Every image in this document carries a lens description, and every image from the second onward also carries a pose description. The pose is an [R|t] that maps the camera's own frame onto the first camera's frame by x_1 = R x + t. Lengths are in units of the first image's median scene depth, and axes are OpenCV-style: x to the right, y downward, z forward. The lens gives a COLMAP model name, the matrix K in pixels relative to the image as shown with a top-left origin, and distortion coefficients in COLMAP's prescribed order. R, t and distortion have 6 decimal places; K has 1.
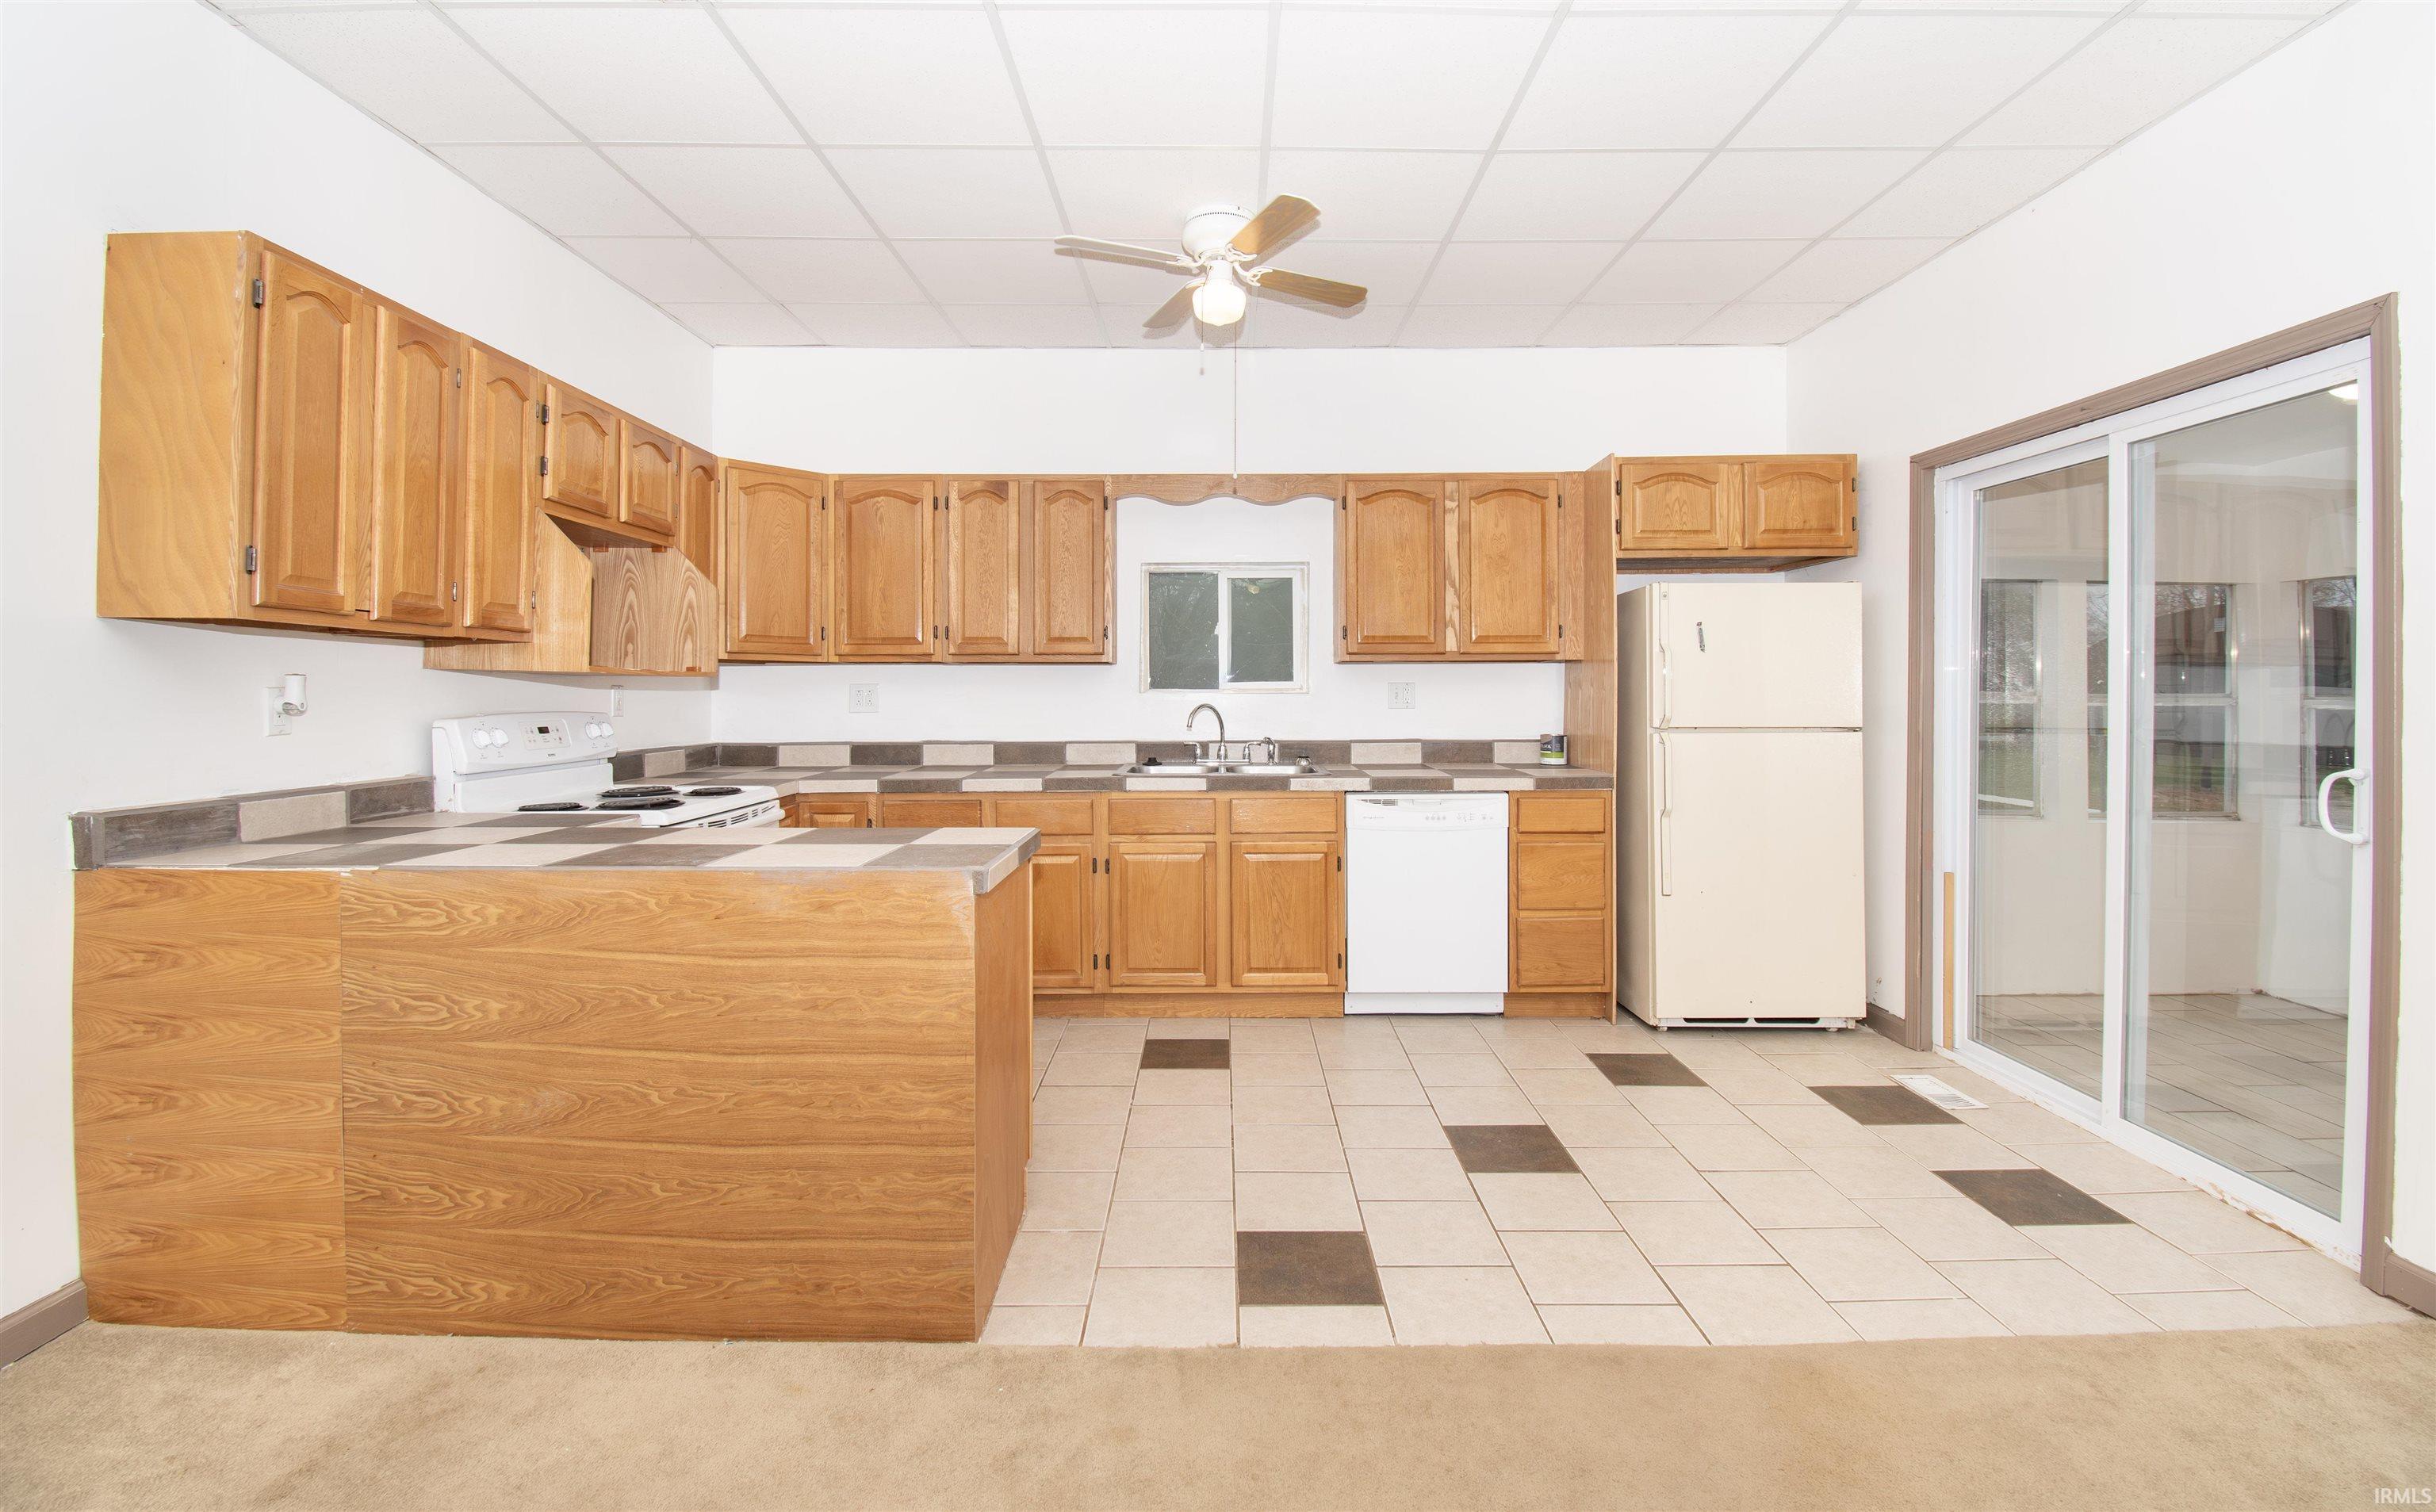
lens RADIAL K [[1081.4, 0, 1216.6], [0, 1081.4, 698.6], [0, 0, 1]] dist [0.019427, -0.028129]
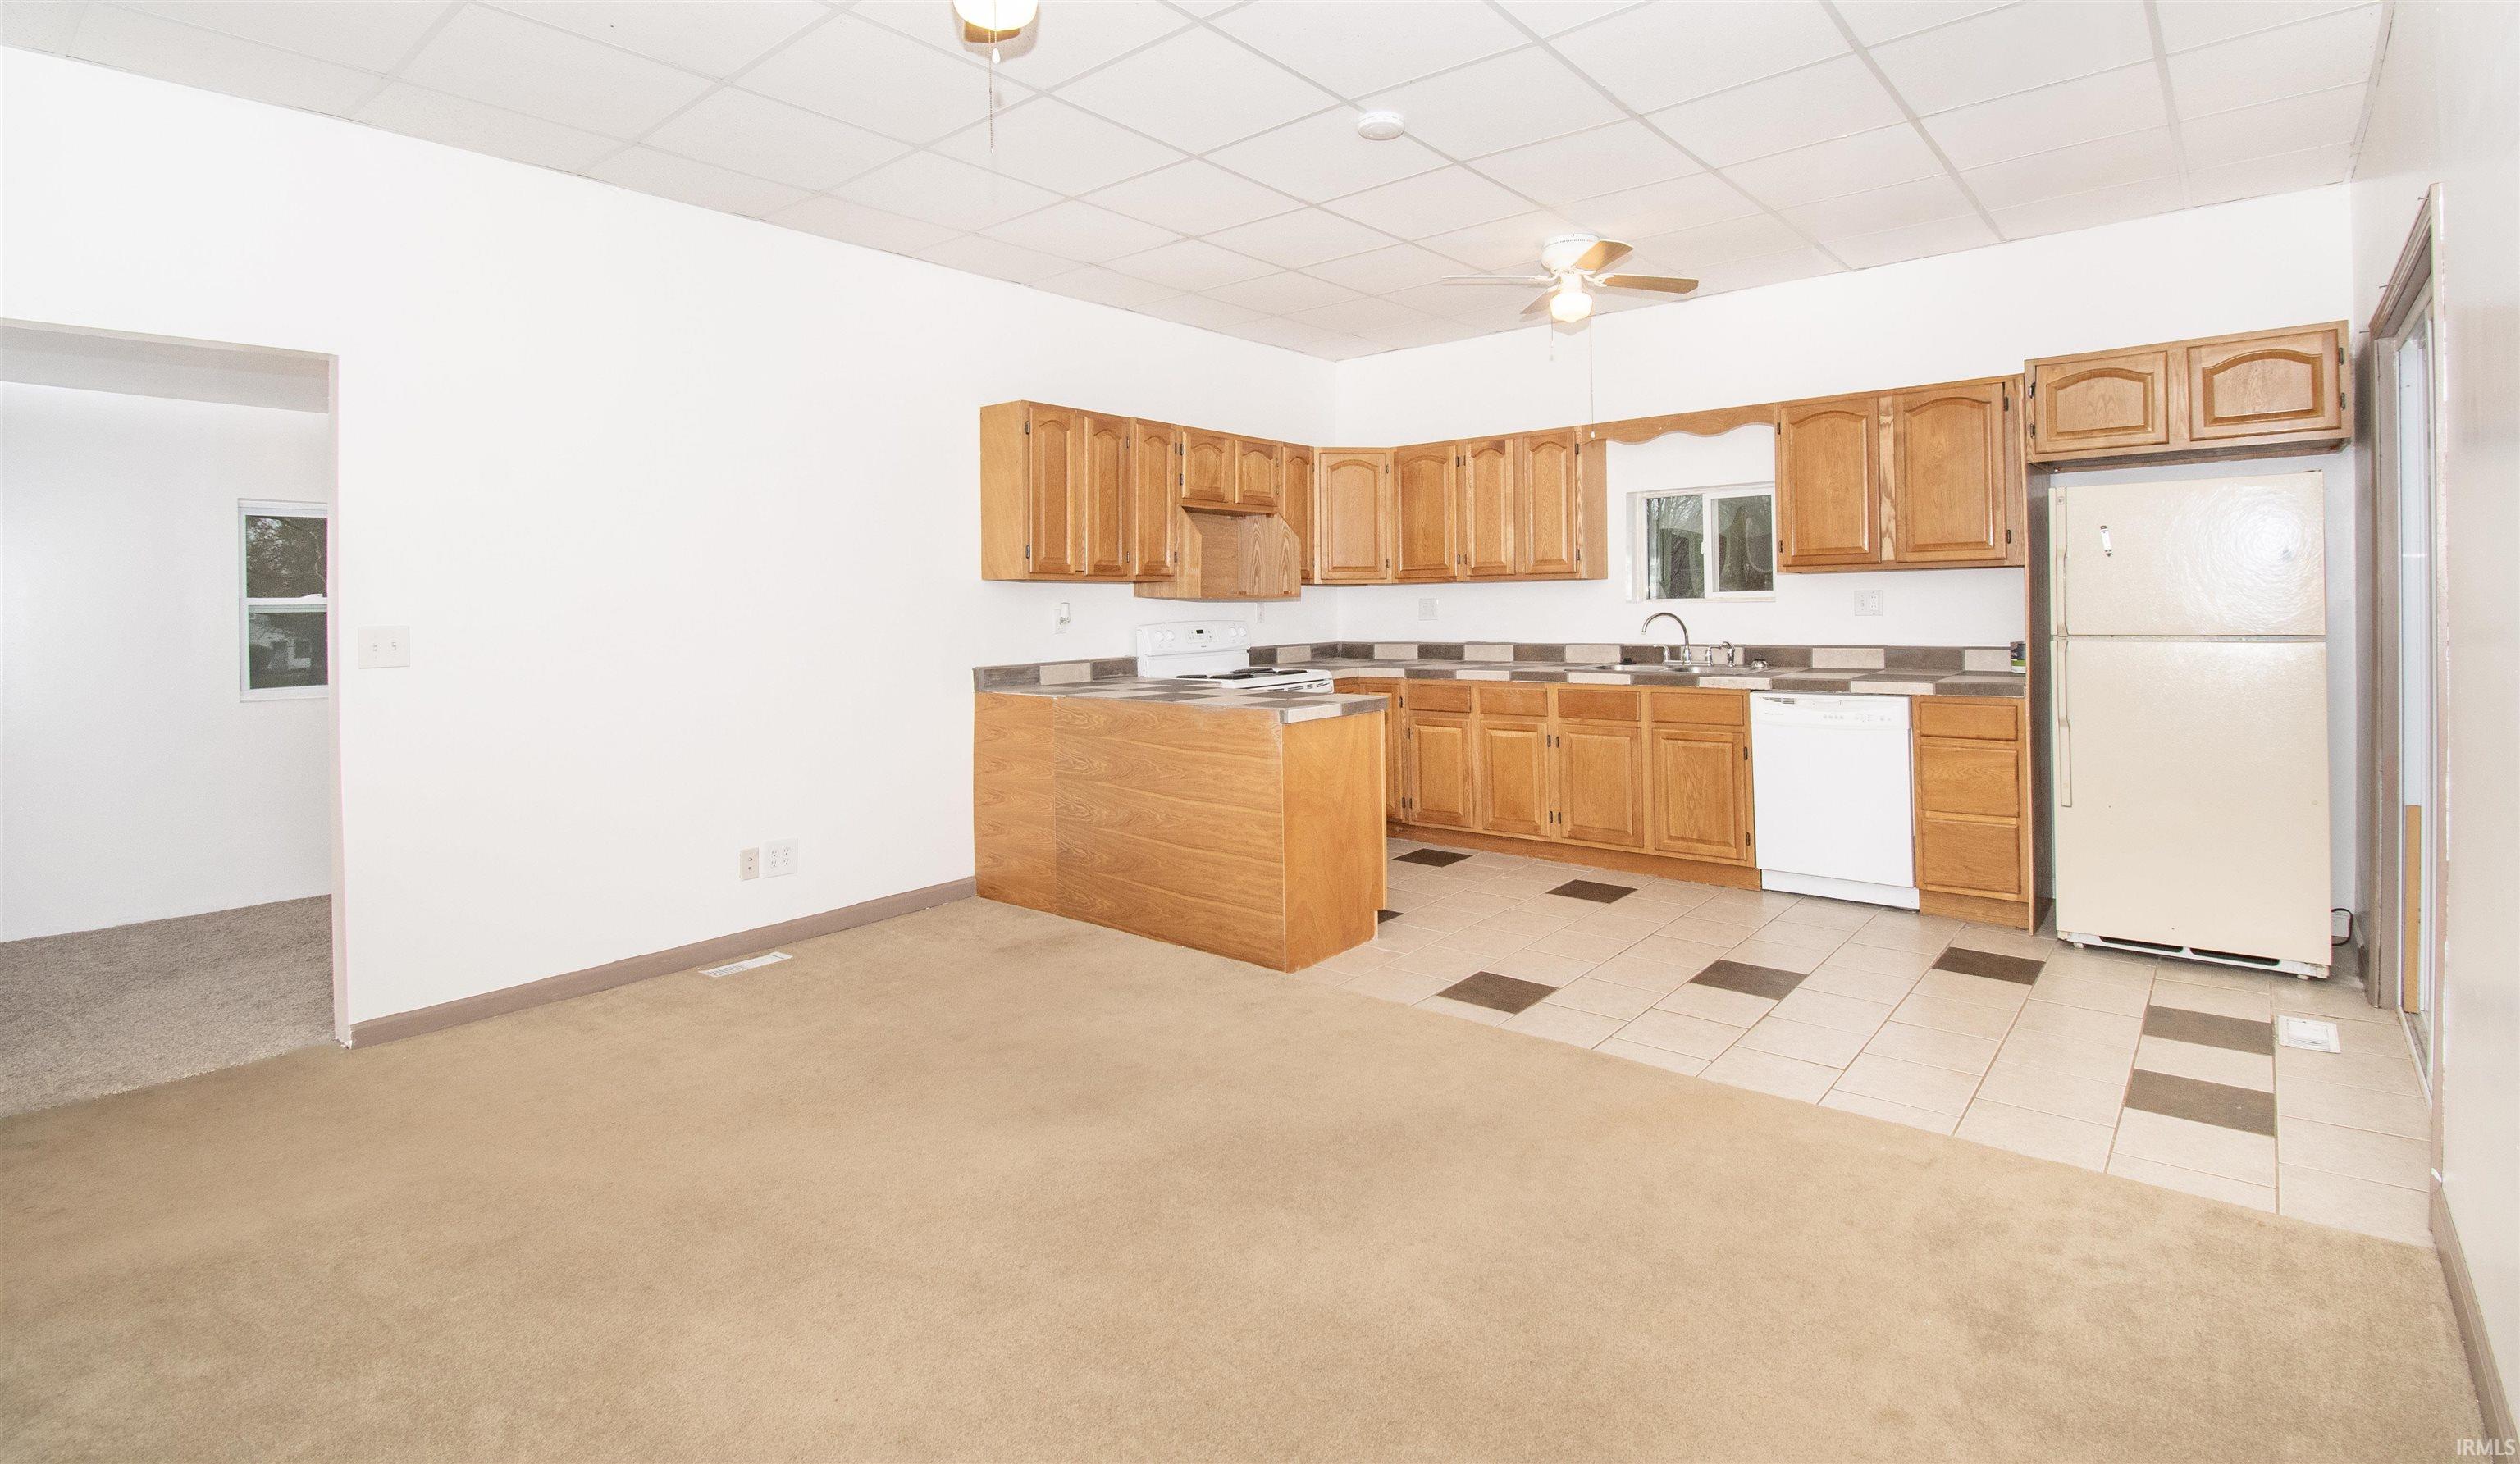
lens RADIAL K [[1162.6, 0, 1271.0], [0, 1162.6, 605.0], [0, 0, 1]] dist [-0.013200, -0.000335]
pose [[0.766212, -0.009822, -0.642513, 0.519062], [0.012015, 0.999927, -0.000957, -0.007582], [0.642476, -0.006986, 0.766274, -0.251748]]
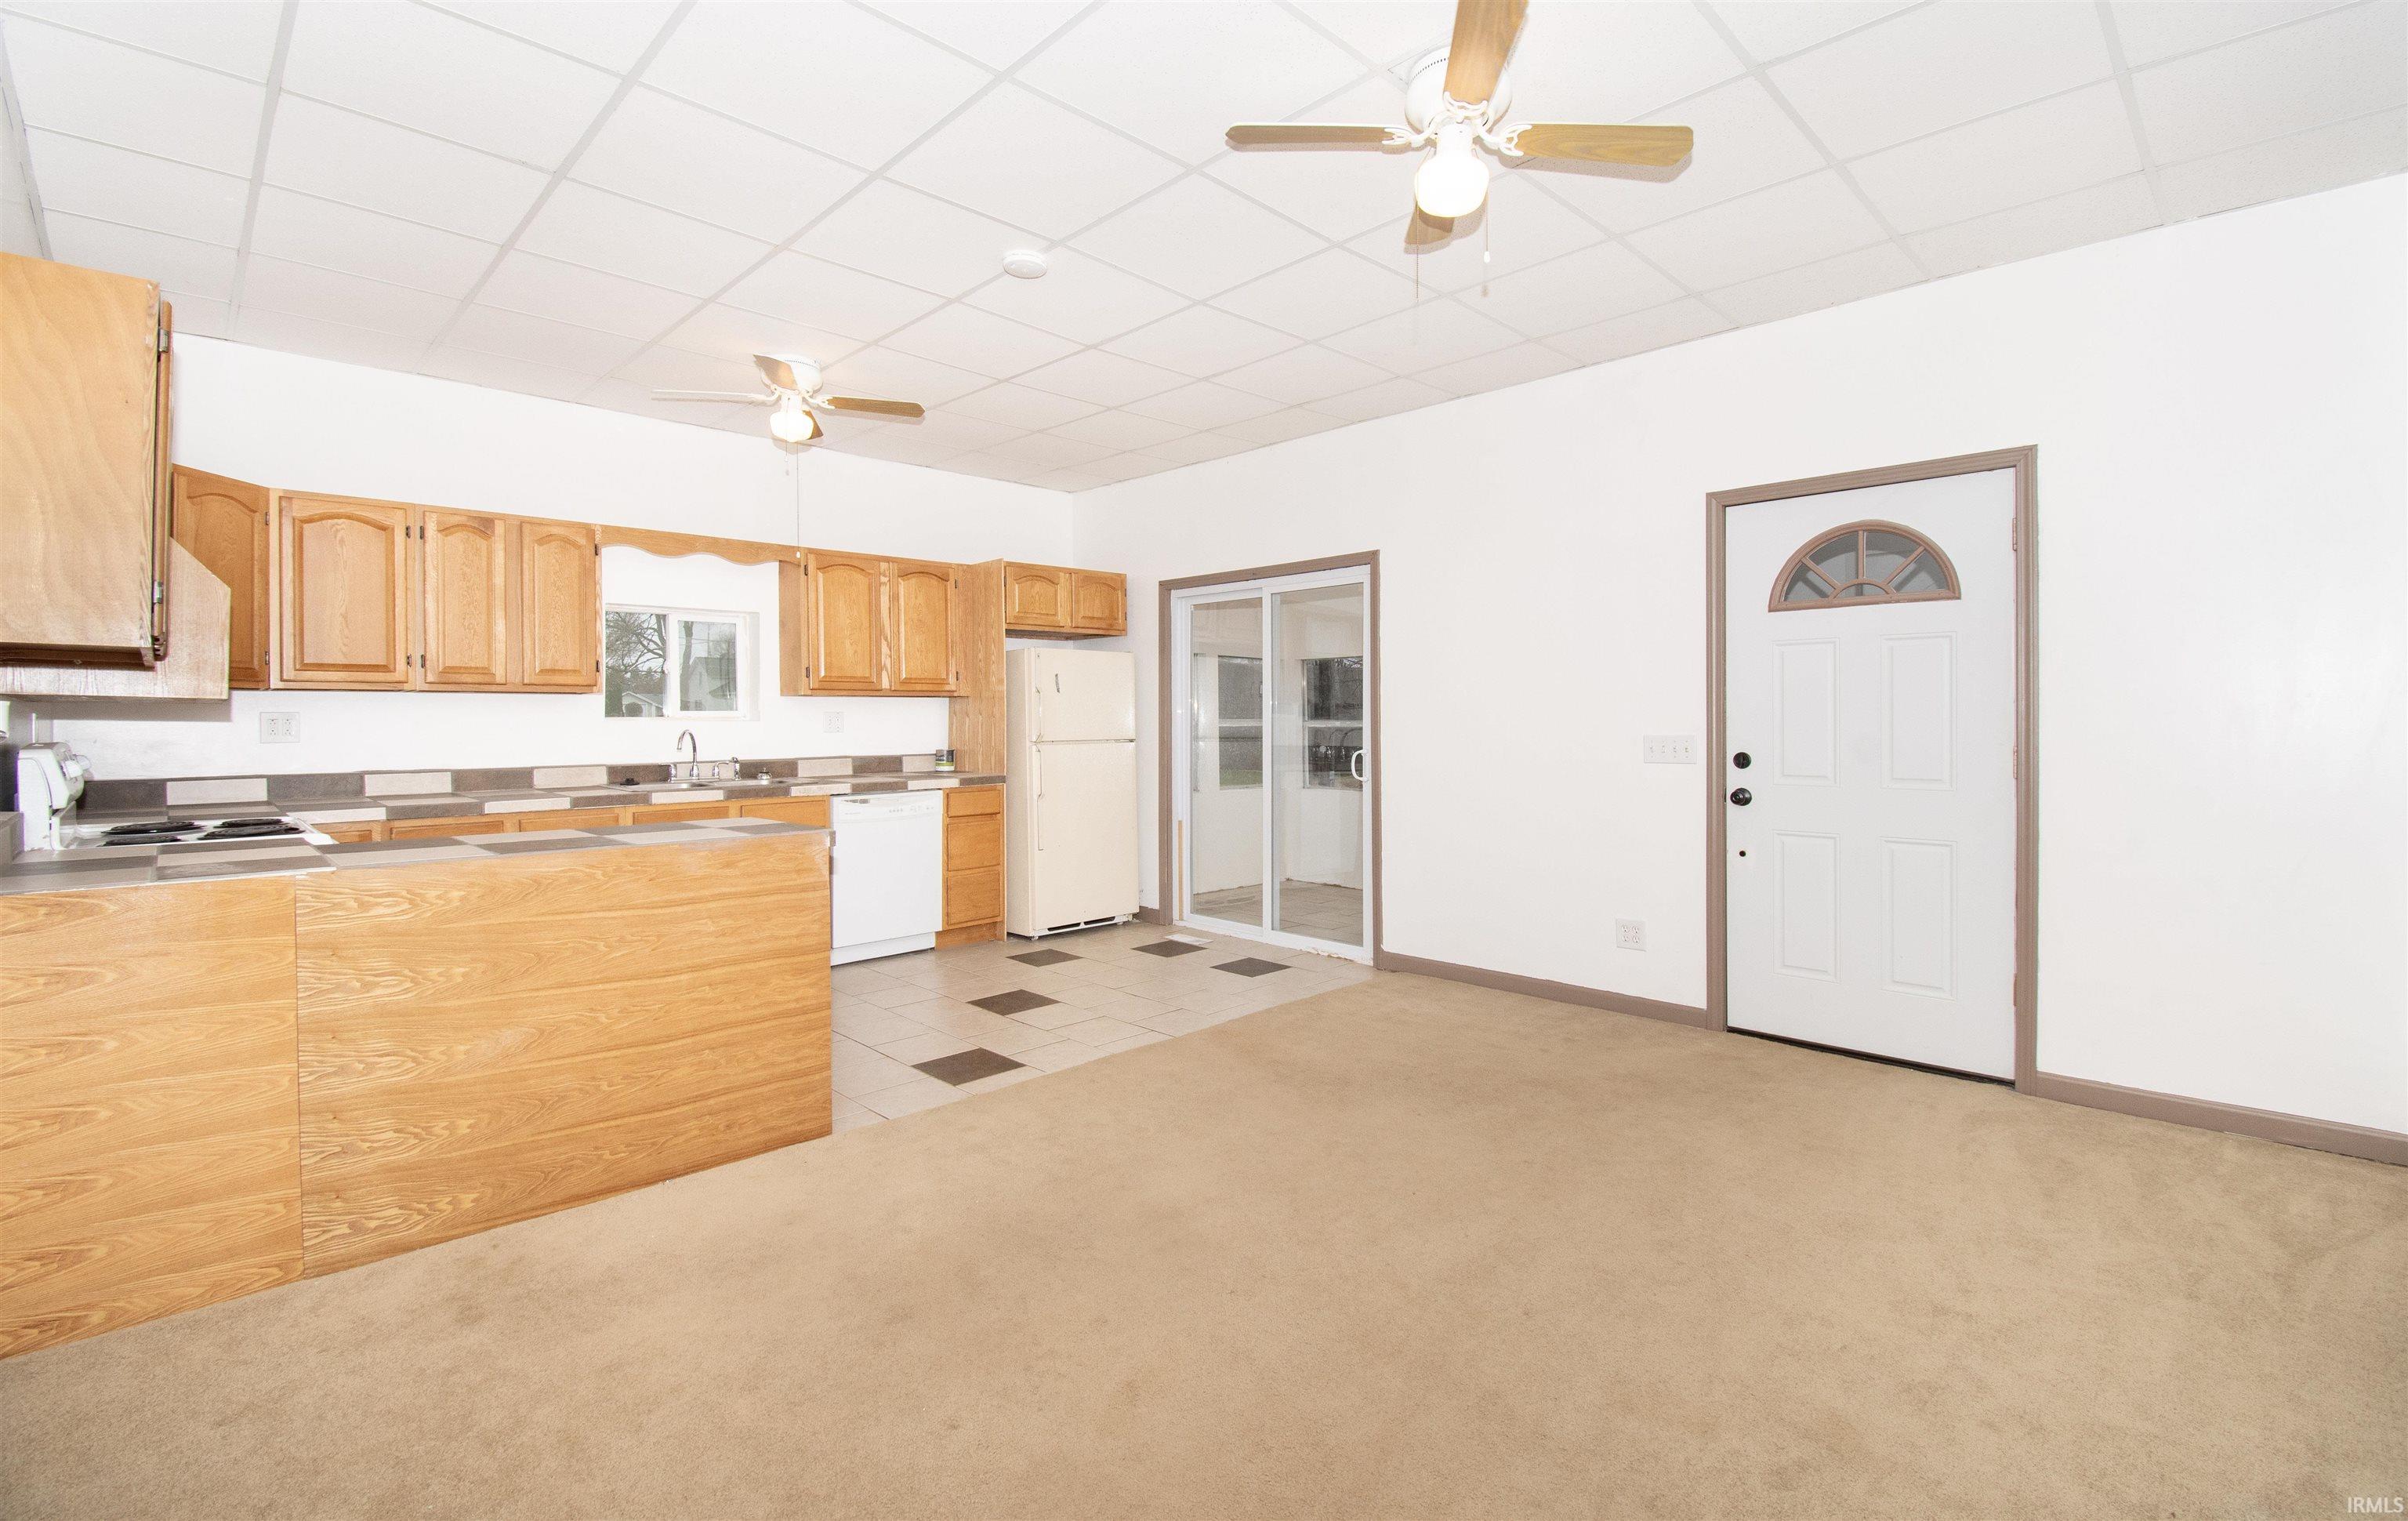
lens RADIAL K [[1071.3, 0, 1214.2], [0, 1071.3, 728.9], [0, 0, 1]] dist [0.000588, -0.019470]
pose [[0.705789, -0.008912, 0.708367, -0.474680], [0.009336, 0.999951, 0.003279, 0.006023], [-0.708361, 0.004299, 0.705837, -0.244970]]
